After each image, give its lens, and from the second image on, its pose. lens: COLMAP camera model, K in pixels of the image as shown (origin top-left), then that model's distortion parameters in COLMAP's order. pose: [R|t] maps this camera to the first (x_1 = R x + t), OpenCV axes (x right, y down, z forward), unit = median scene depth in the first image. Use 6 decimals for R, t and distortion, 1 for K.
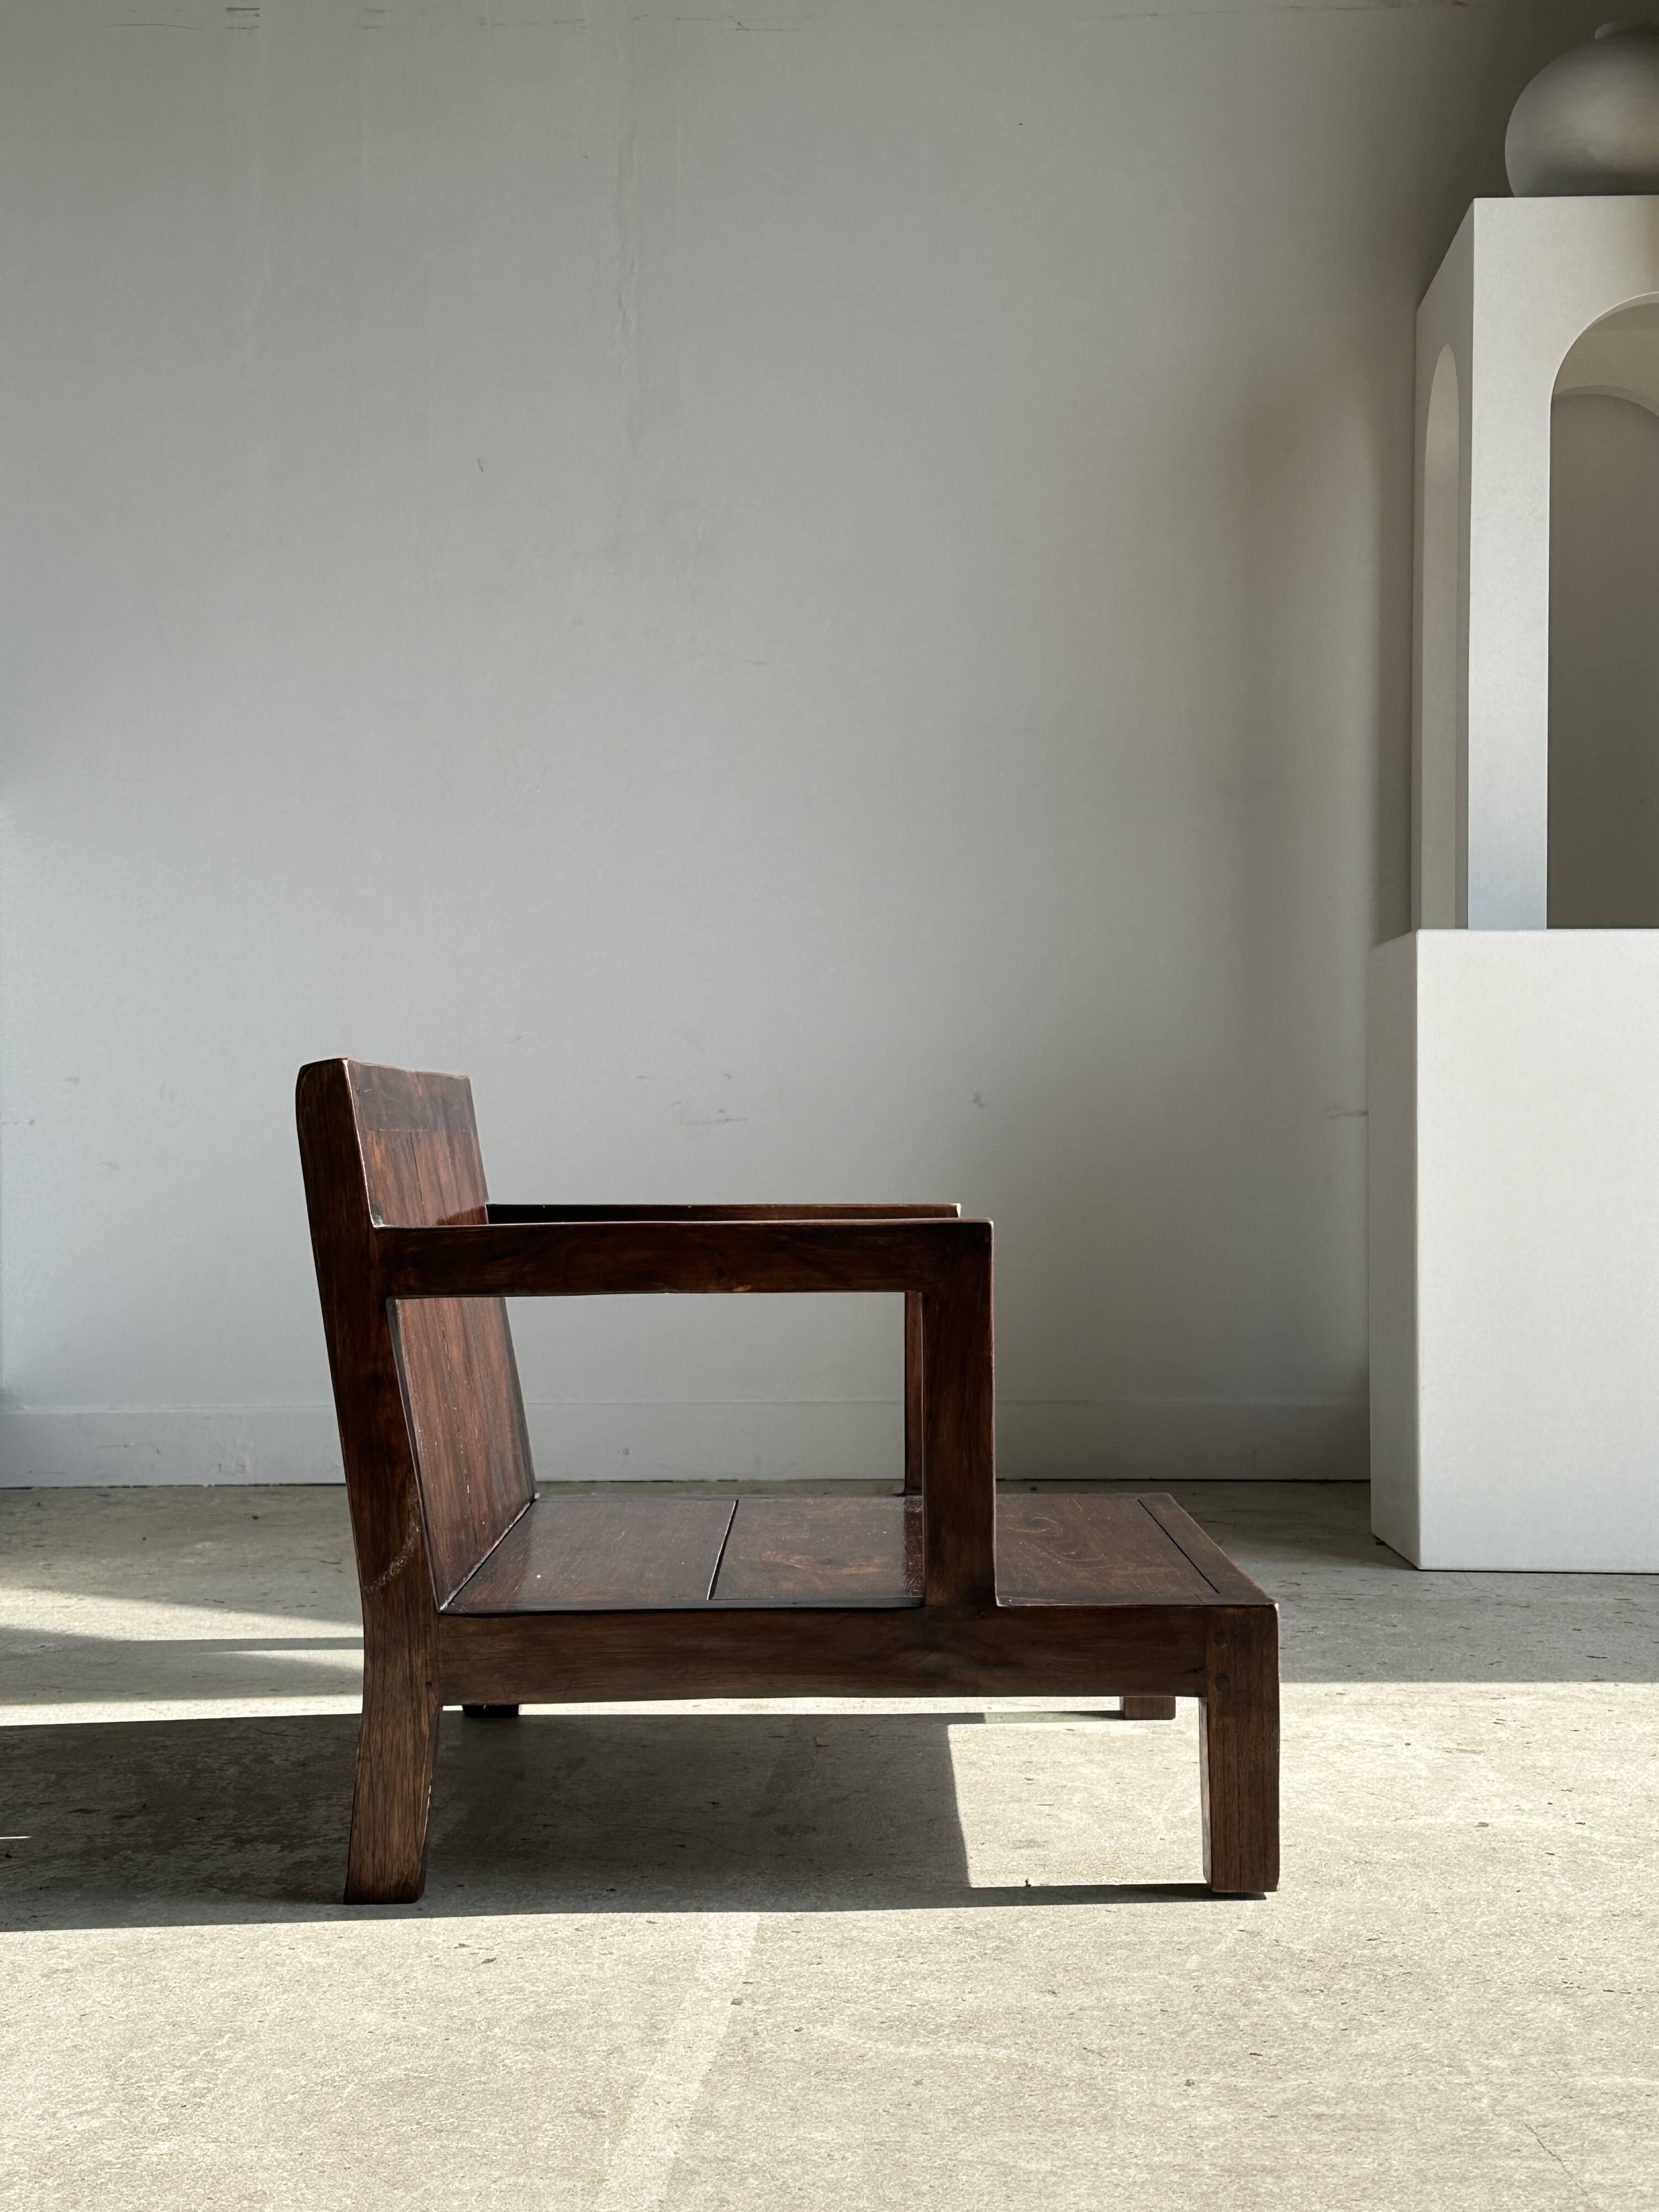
lens RADIAL K [[2814.1, 0, 832.9], [0, 2814.1, 1092.1], [0, 0, 1]] dist [0.216510, -0.527296]
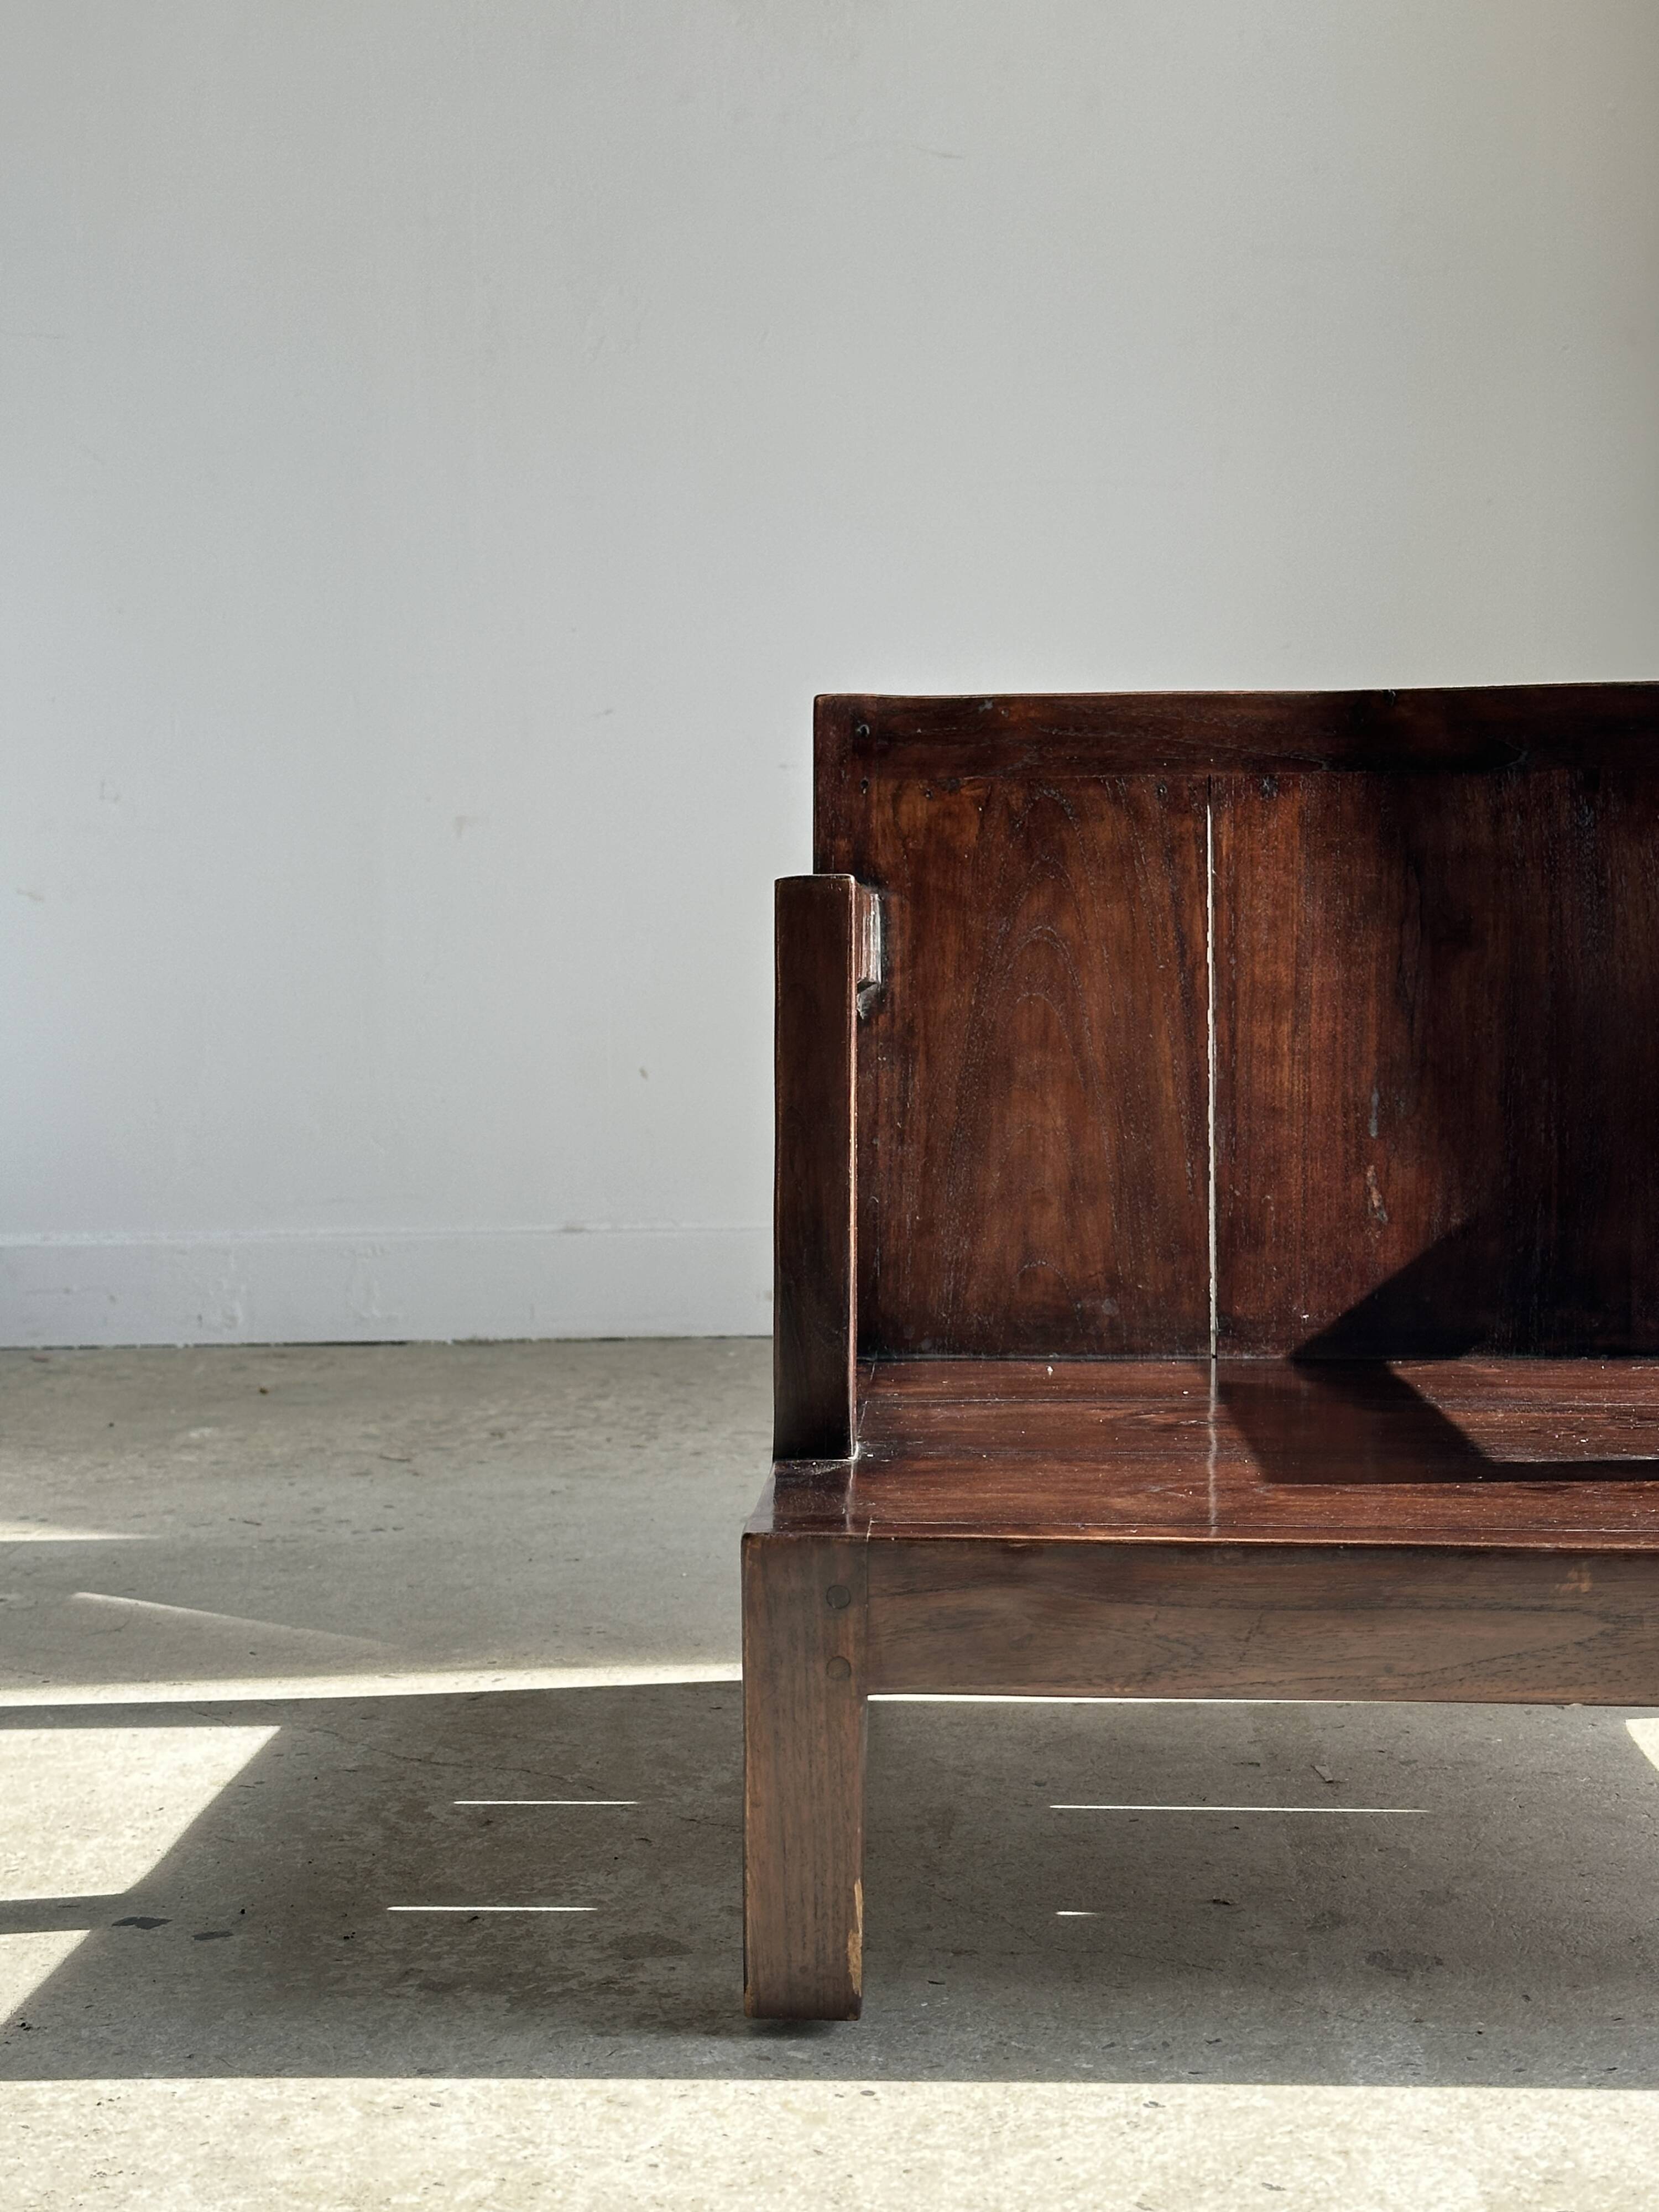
lens RADIAL K [[3309.9, 0, 830.2], [0, 3309.9, 1109.7], [0, 0, 1]] dist [0.163493, -0.123503]
pose [[0.999926, -0.008902, 0.008288, -0.147205], [0.008280, 0.997349, 0.072296, 0.046707], [-0.008909, -0.072222, 0.997349, 0.392906]]
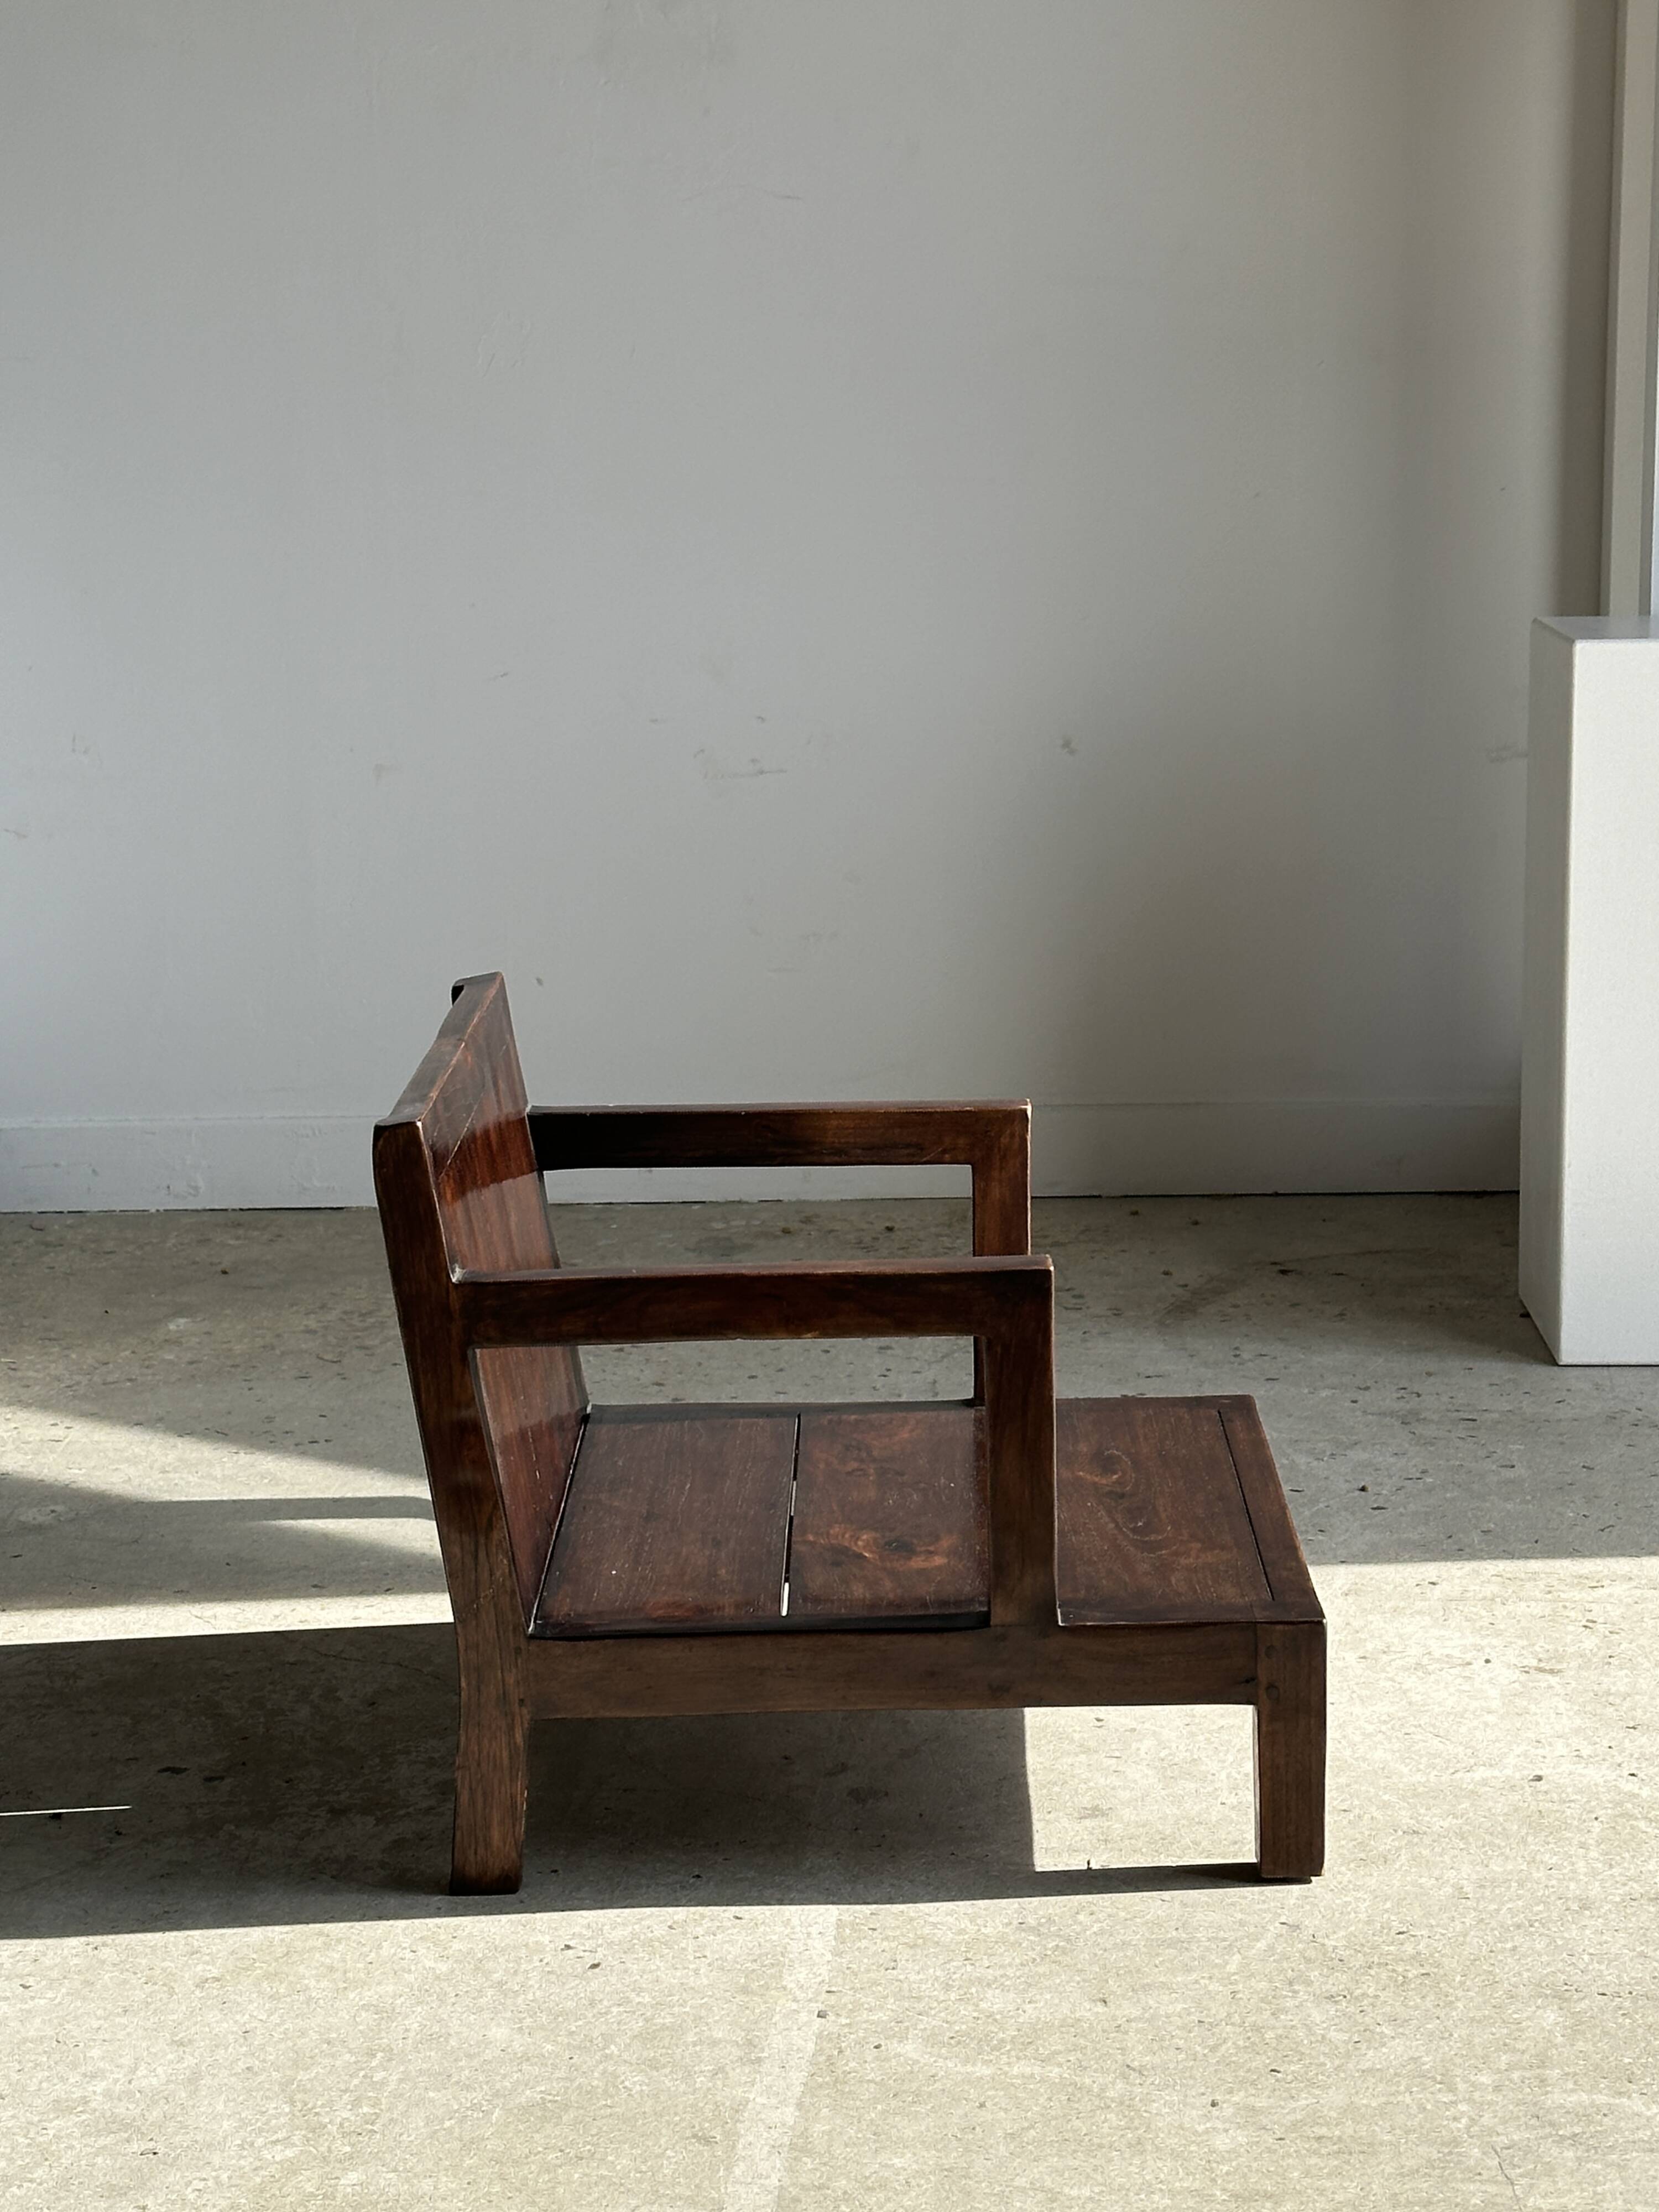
lens RADIAL K [[4216.0, 0, 834.4], [0, 4216.0, 1098.5], [0, 0, 1]] dist [0.145177, -0.064384]
pose [[0.999816, -0.012979, -0.014129, -0.000443], [0.015577, 0.979073, 0.202914, -0.334925], [0.011199, -0.203097, 0.979095, -0.502904]]
